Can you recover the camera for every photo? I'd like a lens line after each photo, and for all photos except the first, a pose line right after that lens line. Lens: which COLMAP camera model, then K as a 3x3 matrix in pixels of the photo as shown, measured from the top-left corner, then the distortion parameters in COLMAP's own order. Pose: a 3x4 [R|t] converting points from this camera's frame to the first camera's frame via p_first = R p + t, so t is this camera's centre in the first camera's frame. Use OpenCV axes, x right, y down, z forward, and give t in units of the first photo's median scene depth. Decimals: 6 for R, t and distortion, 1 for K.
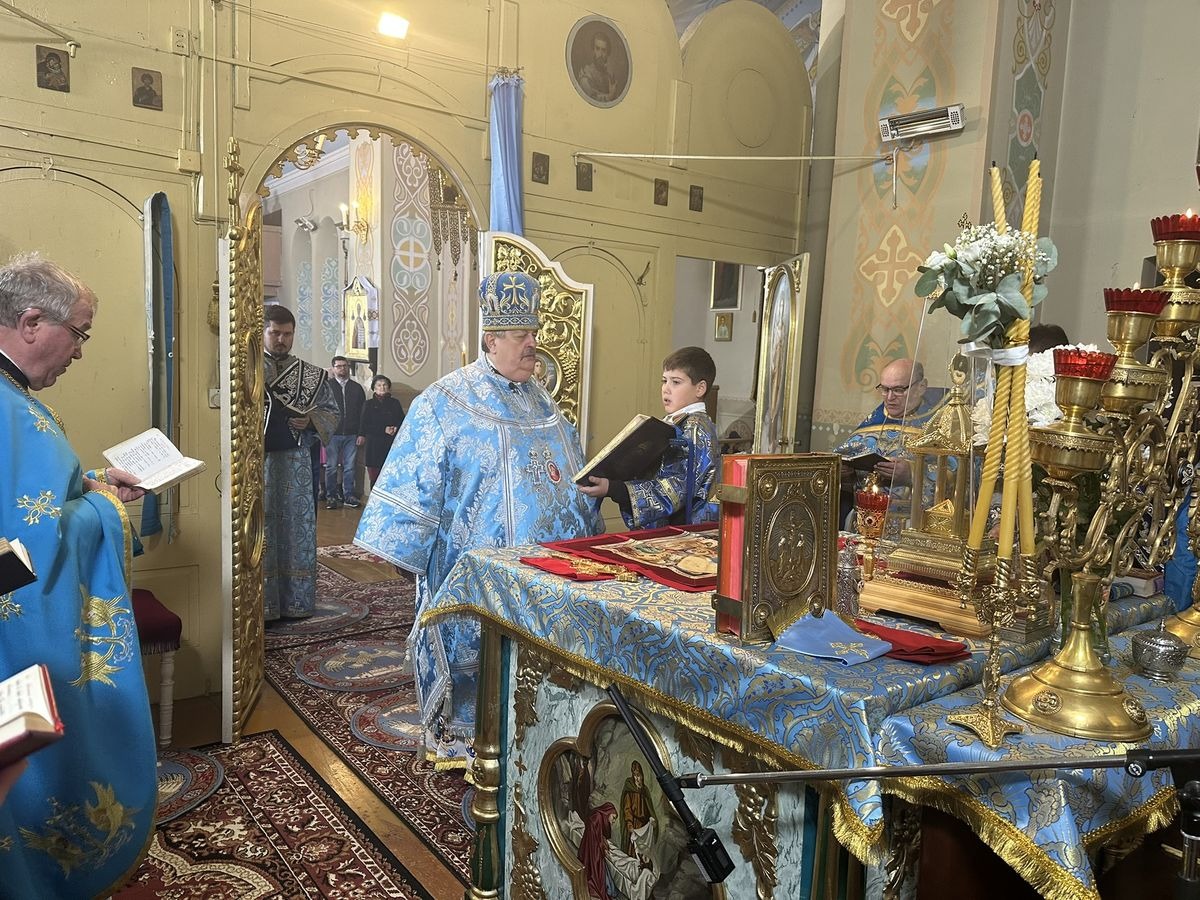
lens RADIAL K [[839.0, 0, 603.4], [0, 839.0, 455.3], [0, 0, 1]] dist [0.038605, -0.040759]
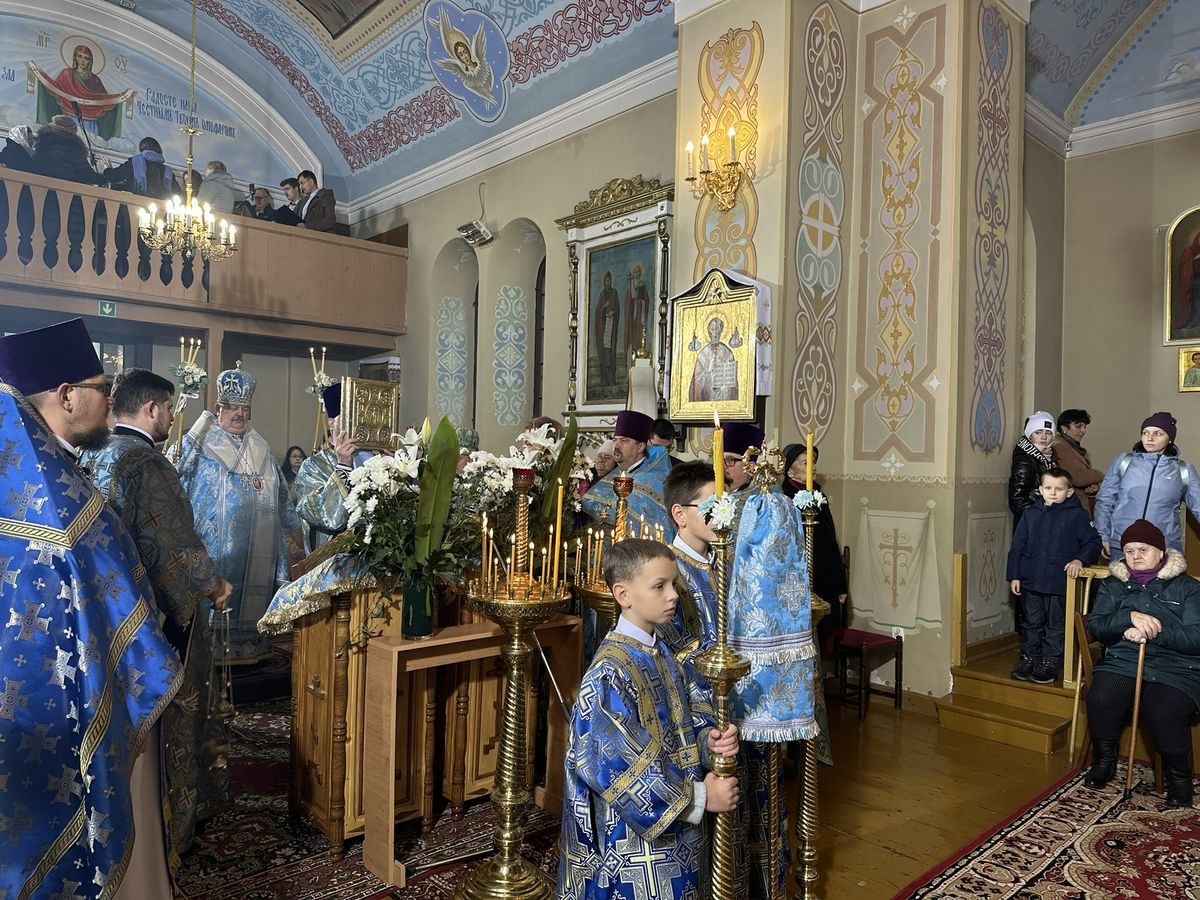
lens RADIAL K [[839.0, 0, 596.8], [0, 839.0, 444.0], [0, 0, 1]] dist [0.038605, -0.040759]
pose [[0.996507, -0.023978, 0.079992, -0.418693], [0.033858, 0.991635, -0.124552, -0.035107], [-0.076336, 0.126825, 0.988983, 0.488194]]
